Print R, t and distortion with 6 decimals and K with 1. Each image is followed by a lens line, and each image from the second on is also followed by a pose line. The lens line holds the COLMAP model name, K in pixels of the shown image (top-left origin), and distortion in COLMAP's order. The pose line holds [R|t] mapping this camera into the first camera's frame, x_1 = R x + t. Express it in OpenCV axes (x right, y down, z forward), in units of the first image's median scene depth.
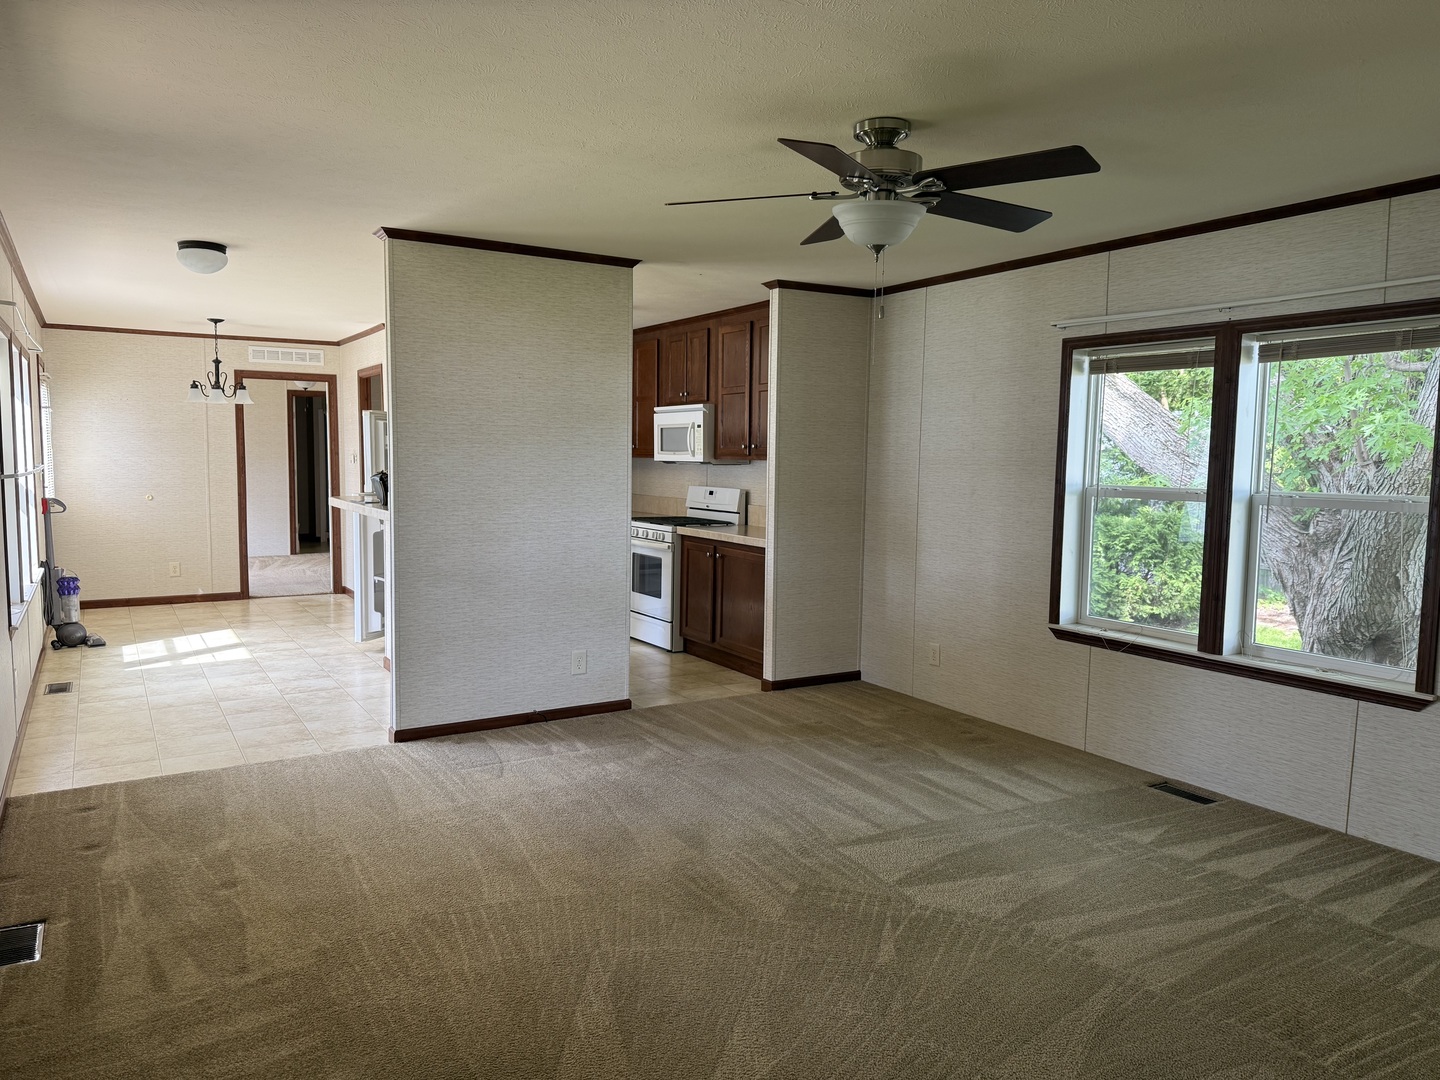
lens RADIAL K [[1008.6, 0, 720.5], [0, 1008.6, 540.1], [0, 0, 1]] dist [0.109179, -0.173916]
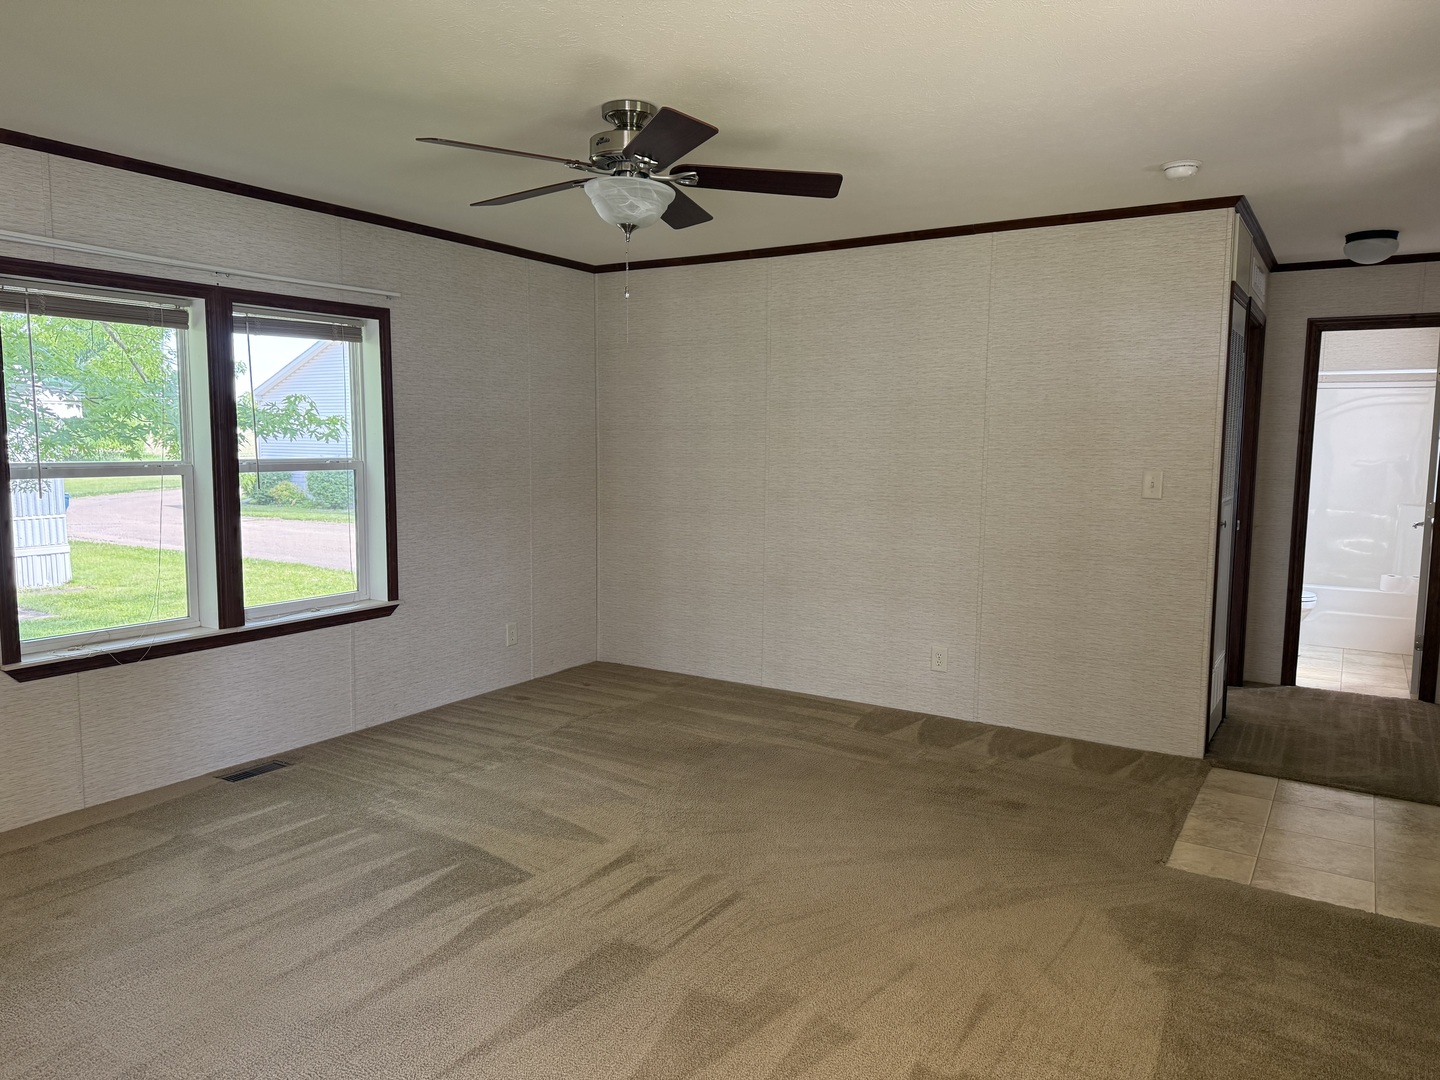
lens RADIAL K [[1000.0, 0, 708.1], [0, 1000.0, 539.7], [0, 0, 1]] dist [0.154745, -0.233969]
pose [[-0.432372, -0.110718, 0.894872, -0.493966], [0.060918, 0.986579, 0.151498, -0.078317], [-0.899635, 0.120017, -0.419824, 0.837205]]
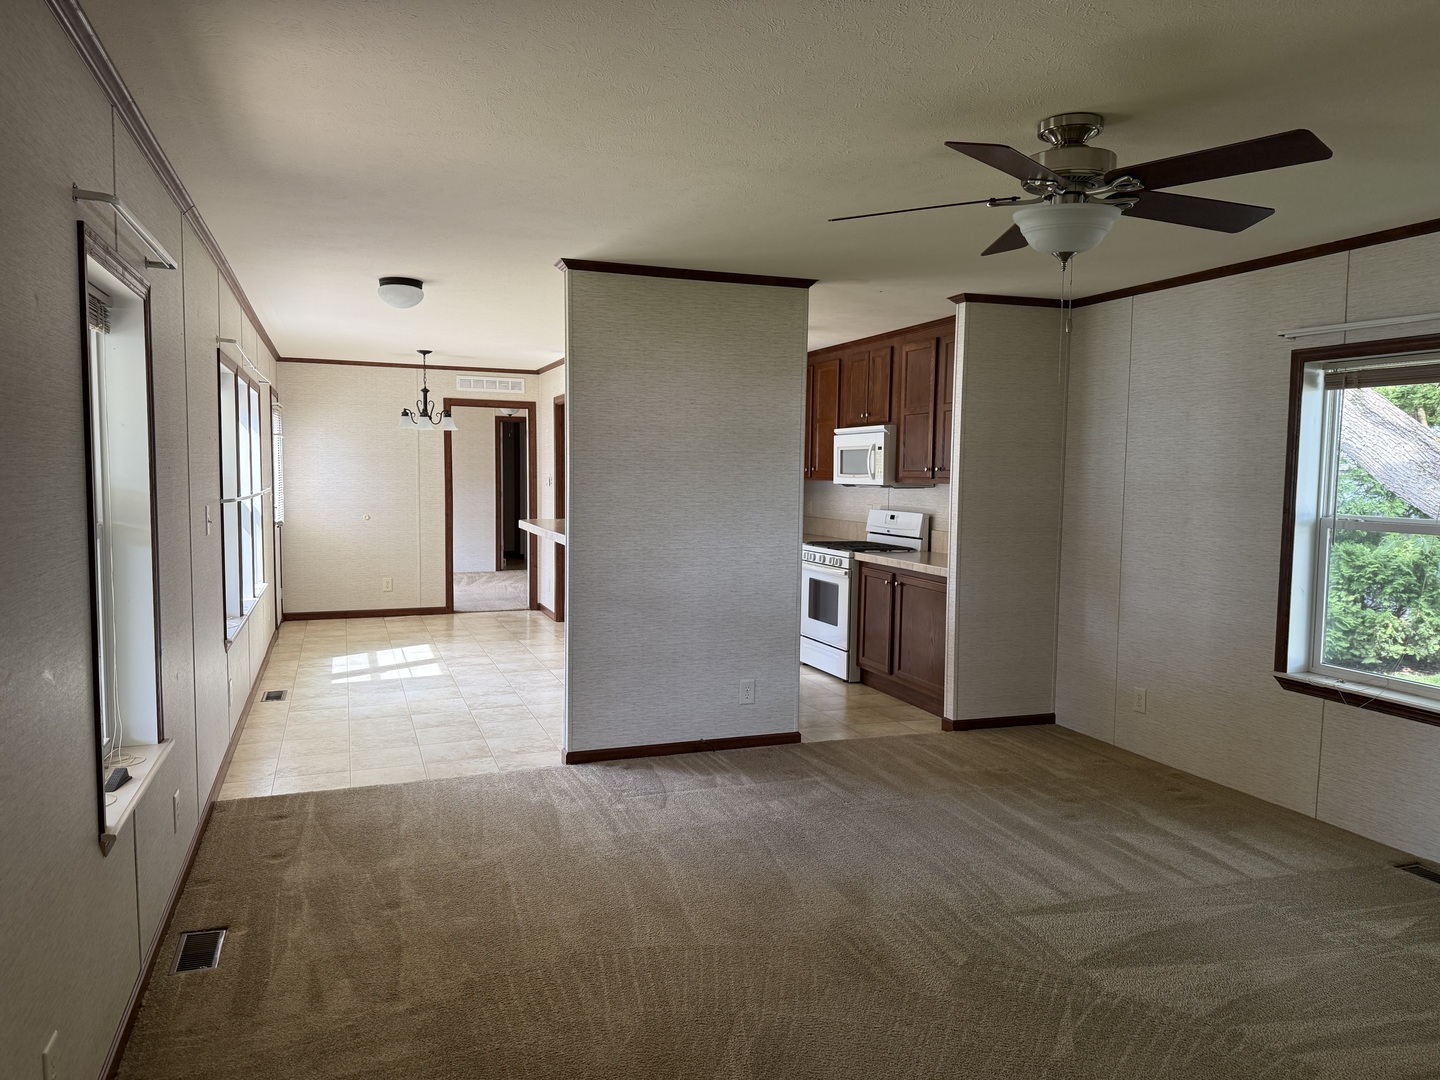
lens RADIAL K [[1008.6, 0, 720.5], [0, 1008.6, 540.1], [0, 0, 1]] dist [0.109179, -0.173916]
pose [[0.981642, 0.011972, -0.190359, 0.019272], [-0.015386, 0.999746, -0.016465, -0.009609], [0.190113, 0.019092, 0.981577, 0.034699]]
